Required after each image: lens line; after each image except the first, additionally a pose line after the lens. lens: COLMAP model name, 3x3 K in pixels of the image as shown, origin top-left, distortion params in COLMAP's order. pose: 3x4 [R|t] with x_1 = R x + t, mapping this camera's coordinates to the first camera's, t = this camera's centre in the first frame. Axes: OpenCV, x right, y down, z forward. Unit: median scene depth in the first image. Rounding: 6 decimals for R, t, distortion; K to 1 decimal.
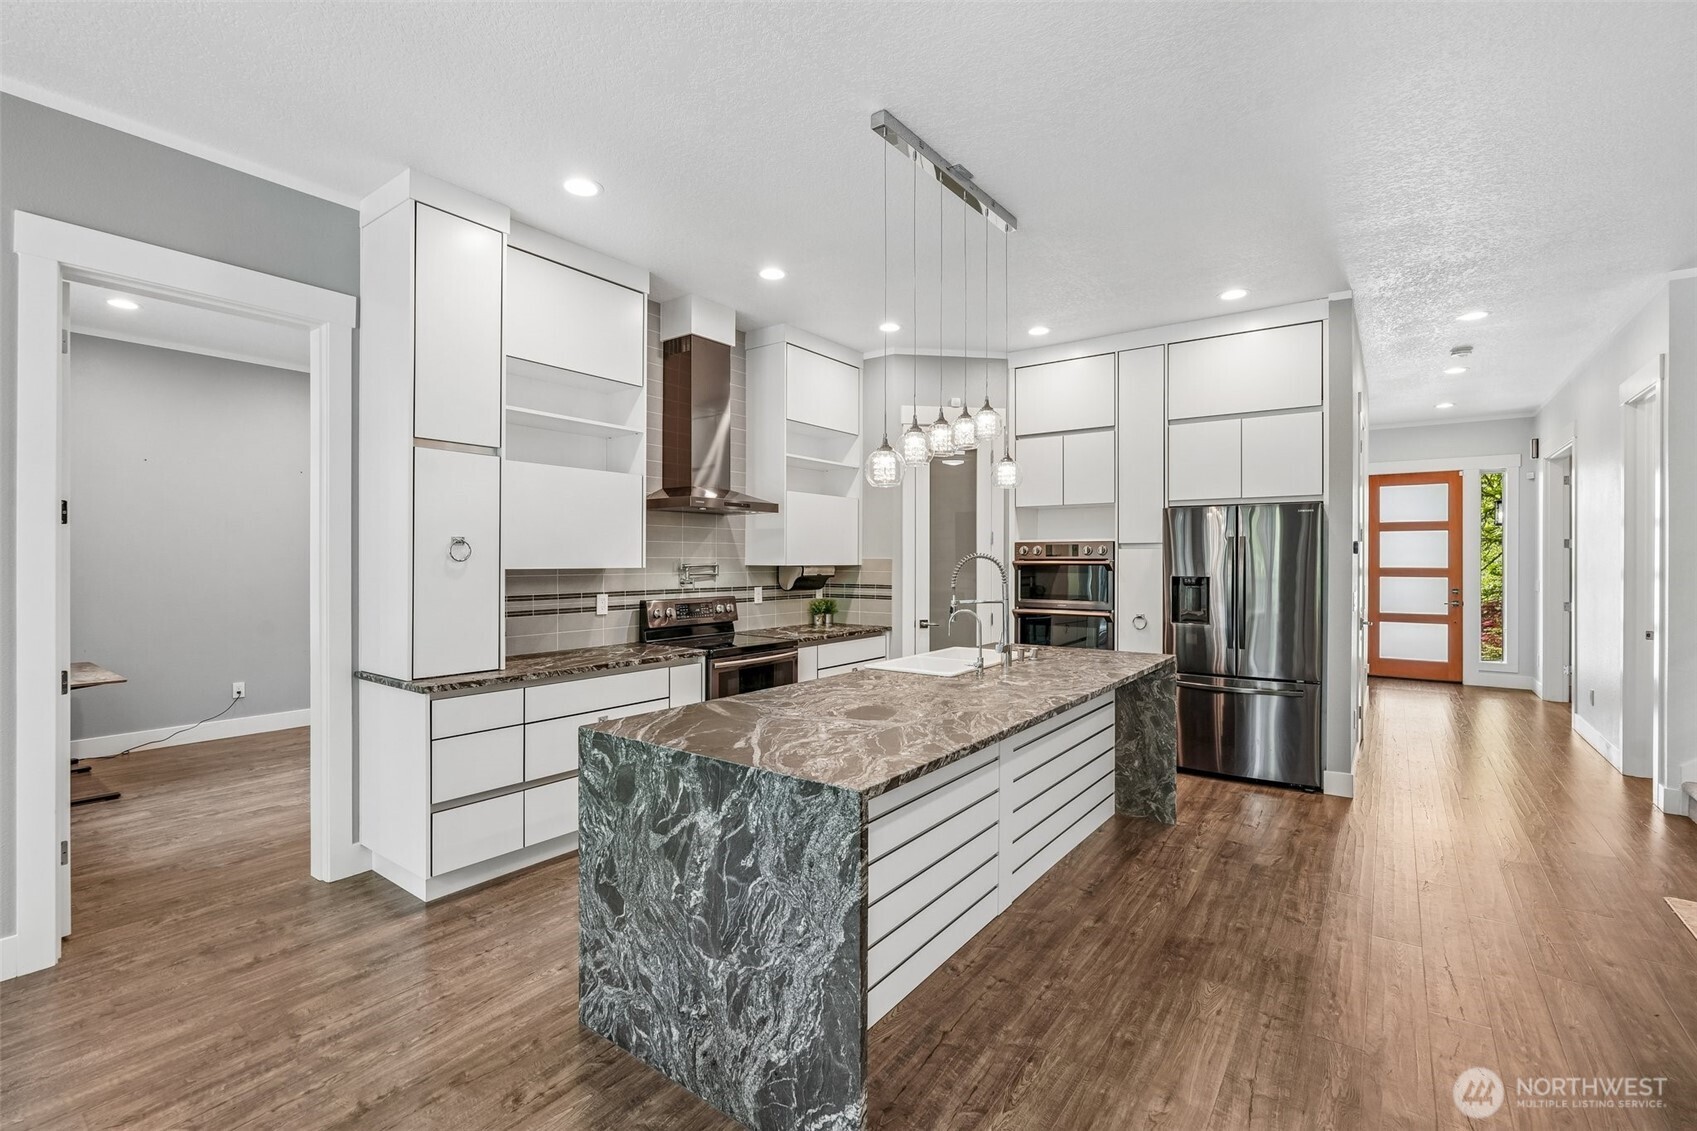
lens RADIAL K [[748.0, 0, 846.6], [0, 748.0, 563.5], [0, 0, 1]] dist [-0.011533, 0.003404]
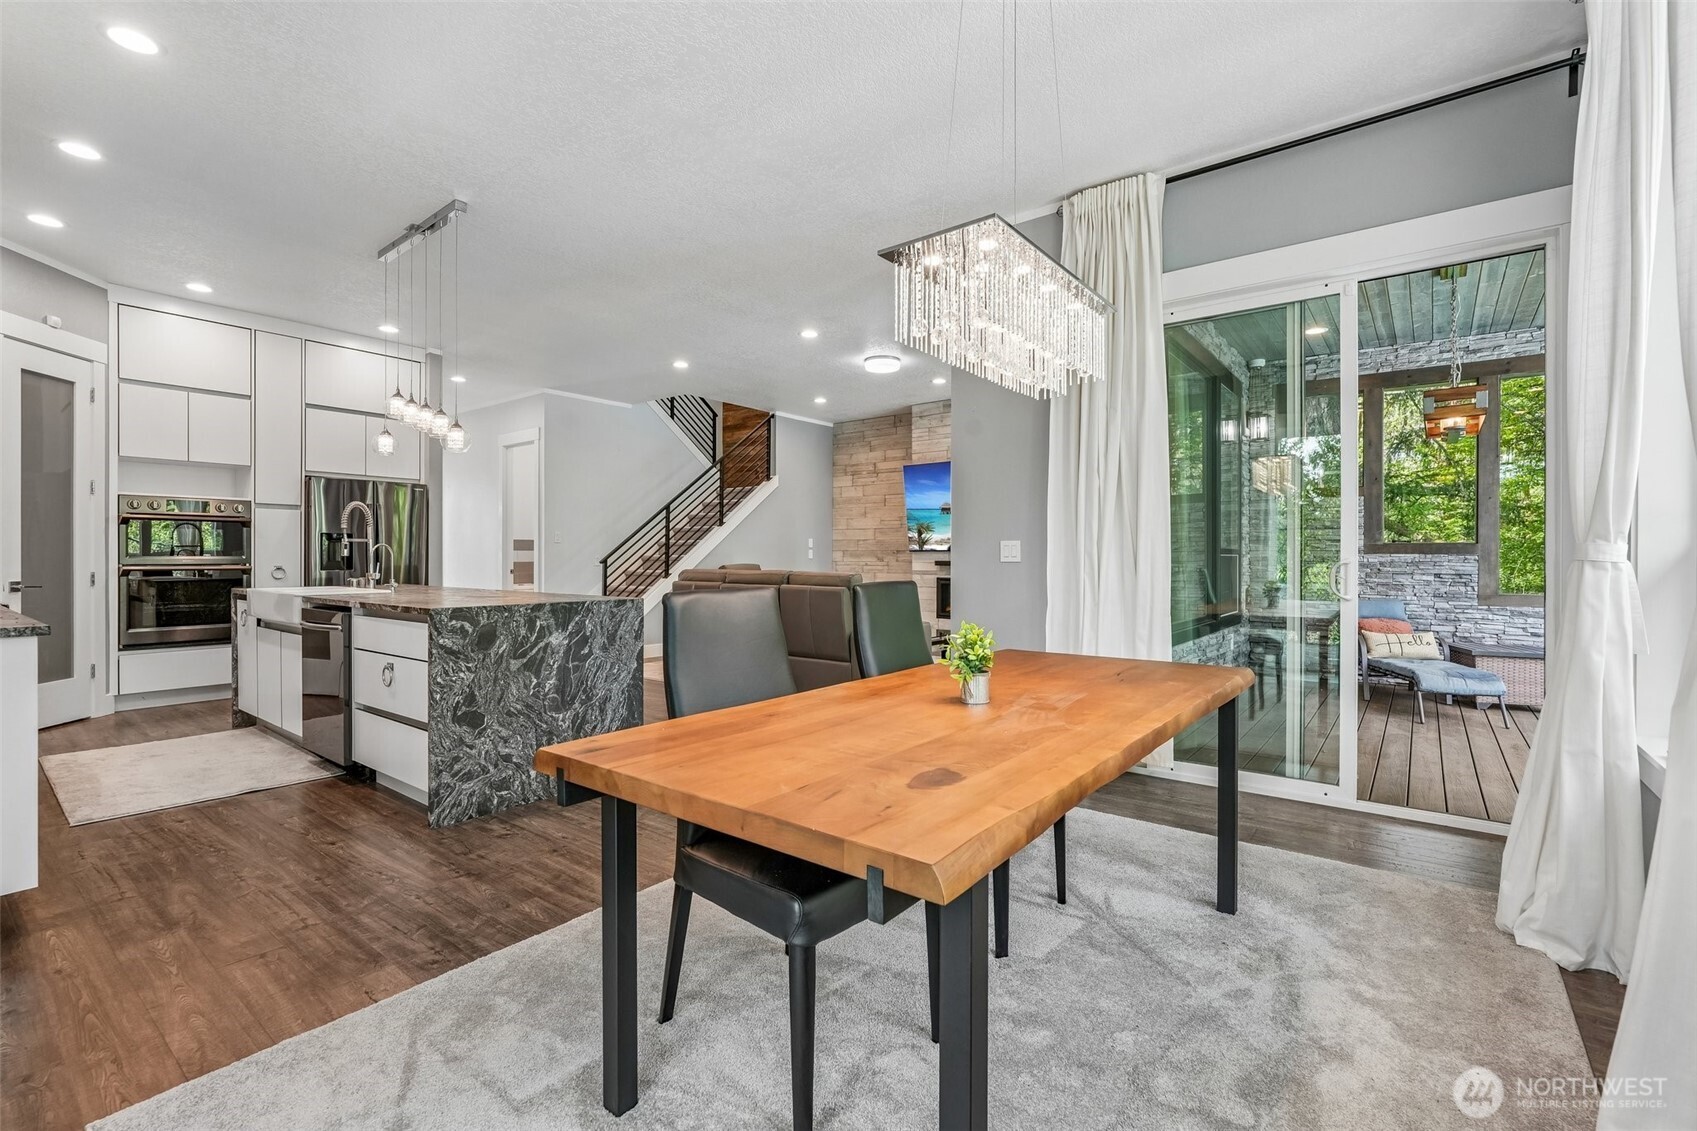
lens RADIAL K [[748.0, 0, 855.2], [0, 748.0, 562.5], [0, 0, 1]] dist [-0.011533, 0.003404]
pose [[0.014723, -0.010245, 0.999839, -0.945690], [0.004297, 0.999939, 0.010183, 0.070227], [-0.999882, 0.004146, 0.014766, 0.122611]]
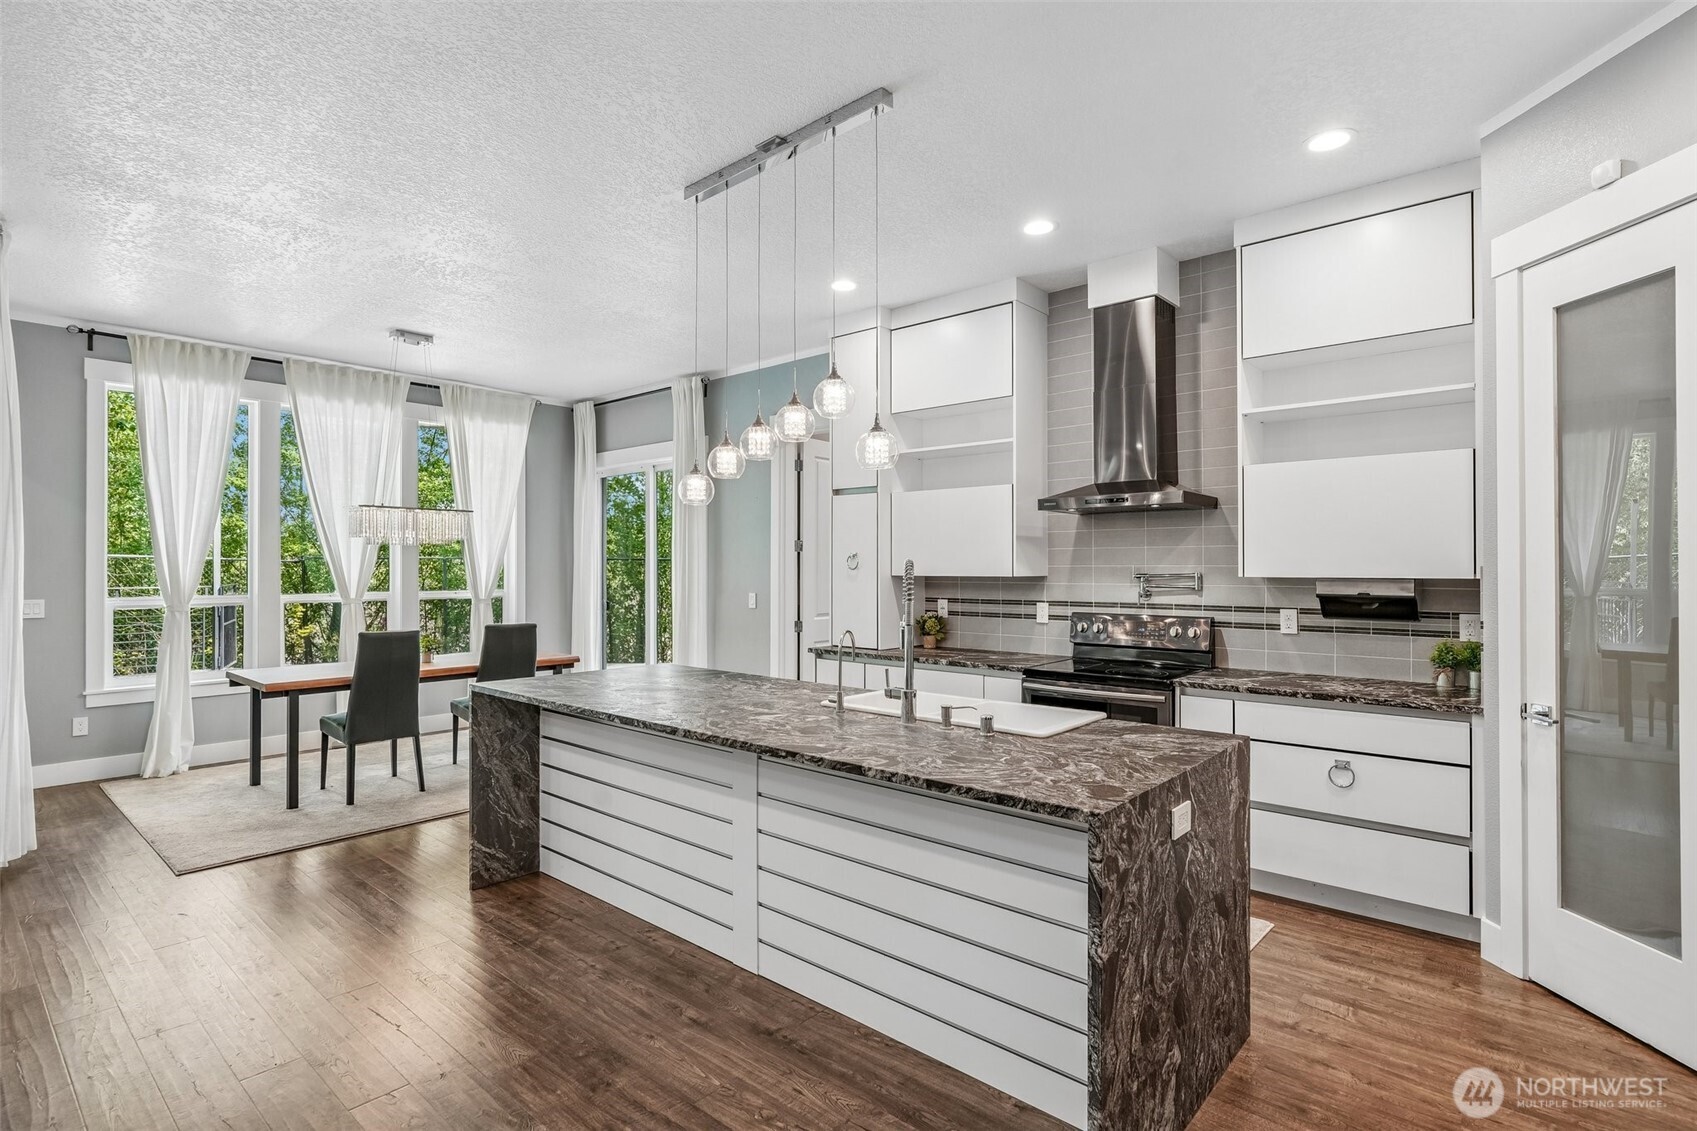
lens RADIAL K [[836.2, 0, 847.2], [0, 836.2, 566.3], [0, 0, 1]] dist [-0.004238, -0.000156]
pose [[-0.086457, -0.001753, -0.996254, 0.877542], [-0.003728, 0.999992, -0.001436, -0.005749], [0.996249, 0.003590, -0.086462, 0.894332]]
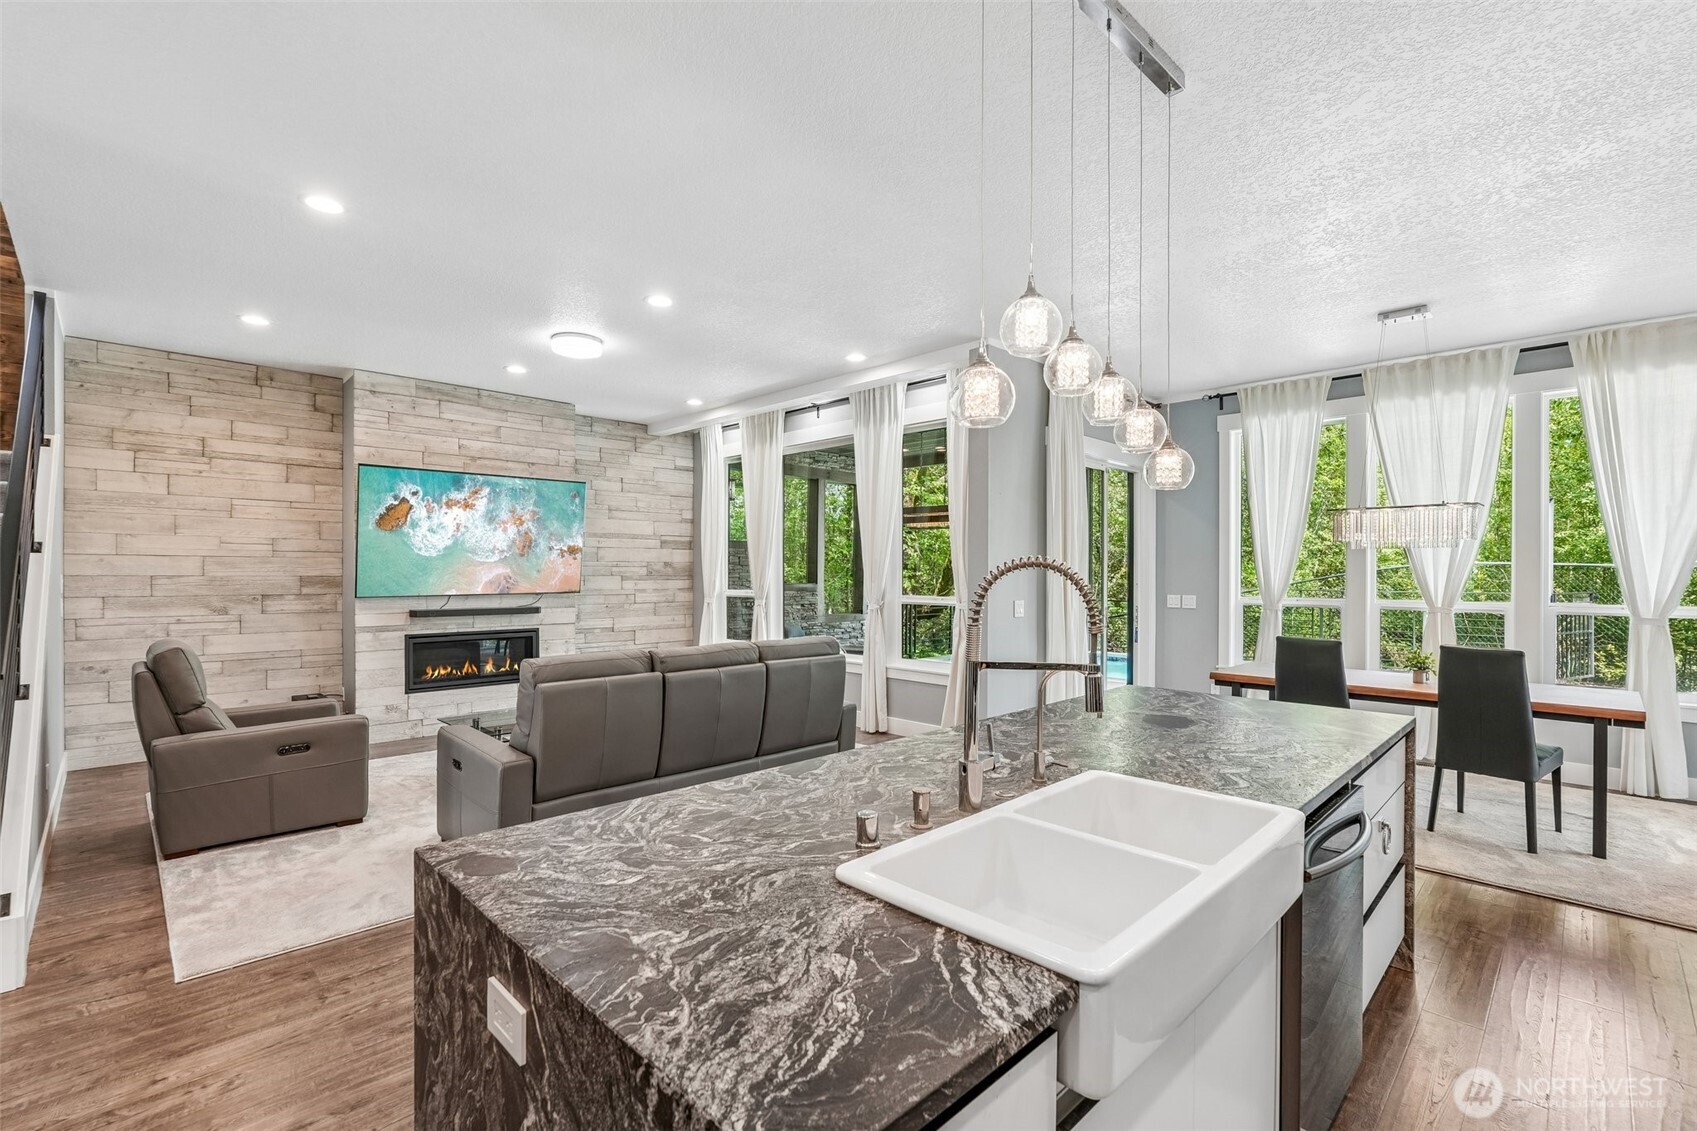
lens RADIAL K [[748.0, 0, 838.3], [0, 748.0, 590.9], [0, 0, 1]] dist [-0.011533, 0.003404]
pose [[-0.986651, -0.012180, 0.162394, 0.185421], [-0.007197, 0.999486, 0.031233, -0.006127], [-0.162691, 0.029647, -0.986232, 1.288319]]
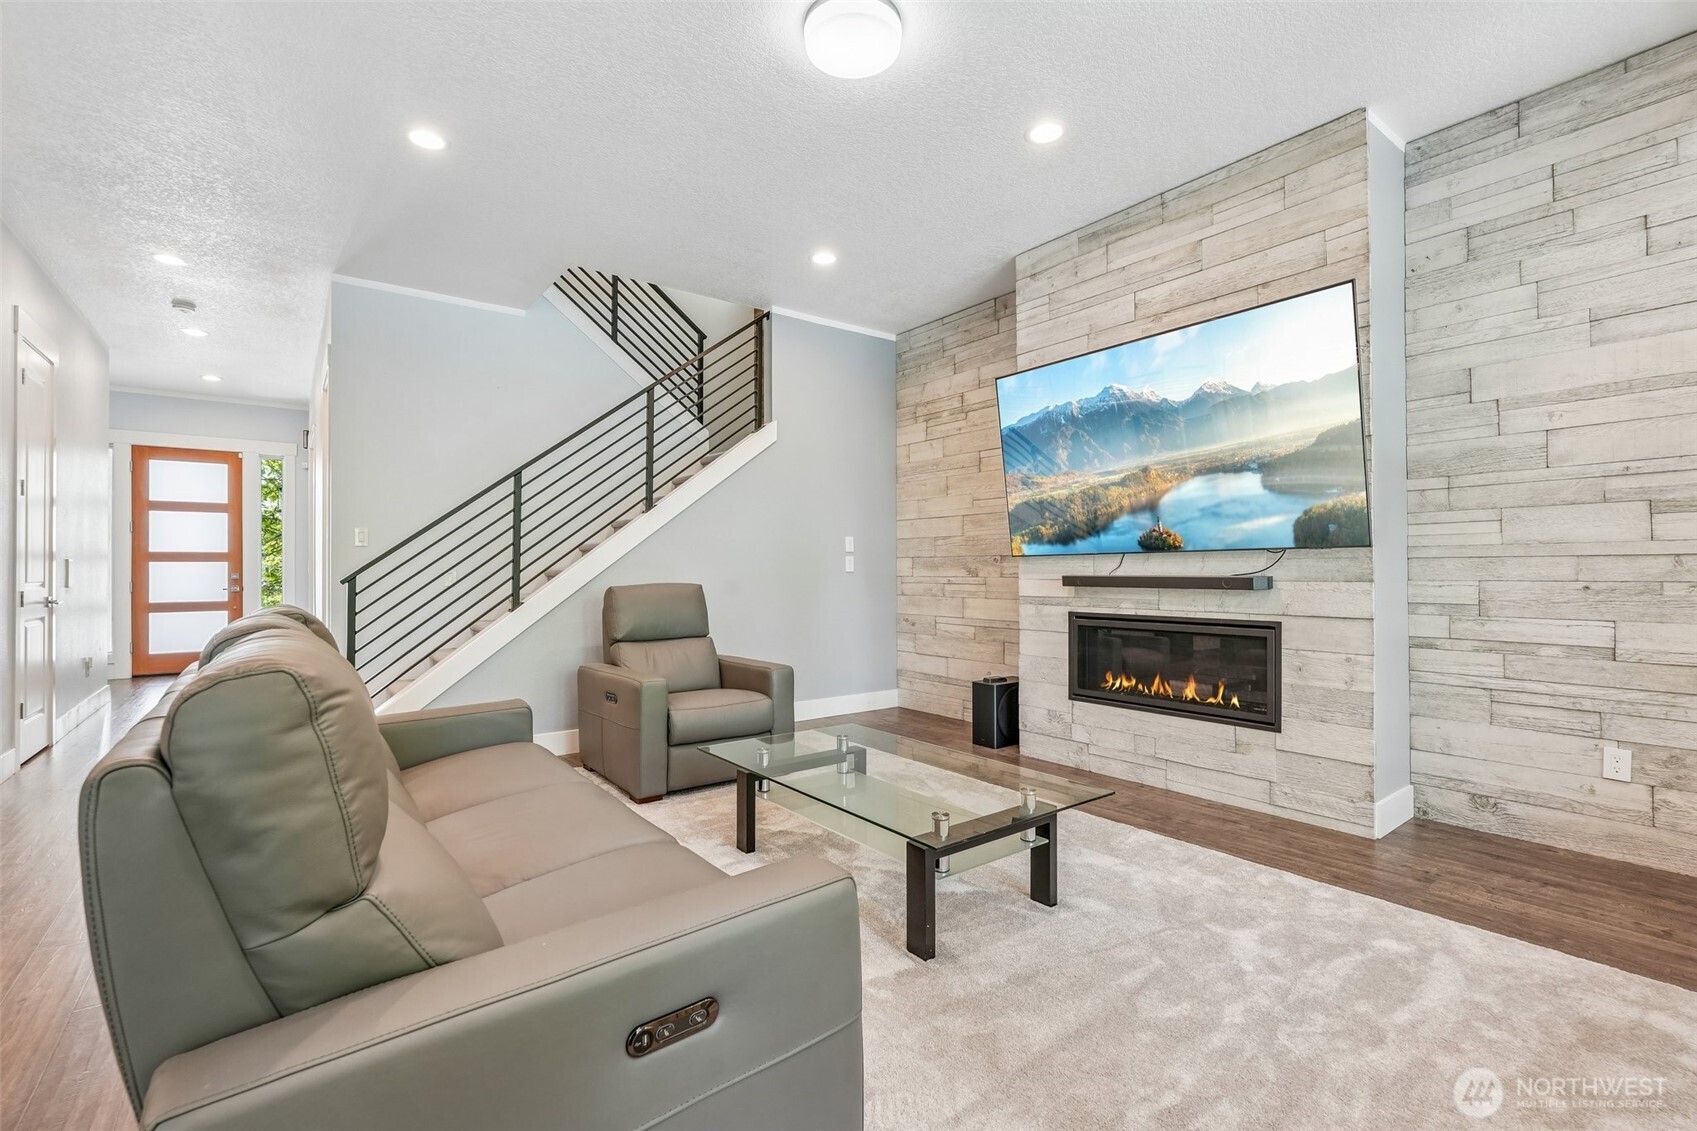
lens RADIAL K [[748.0, 0, 852.4], [0, 748.0, 565.8], [0, 0, 1]] dist [-0.011533, 0.003404]
pose [[0.276212, -0.000941, 0.961096, 0.227681], [0.010995, 0.999937, -0.002181, 0.073959], [-0.961034, 0.011170, 0.276205, -0.089987]]
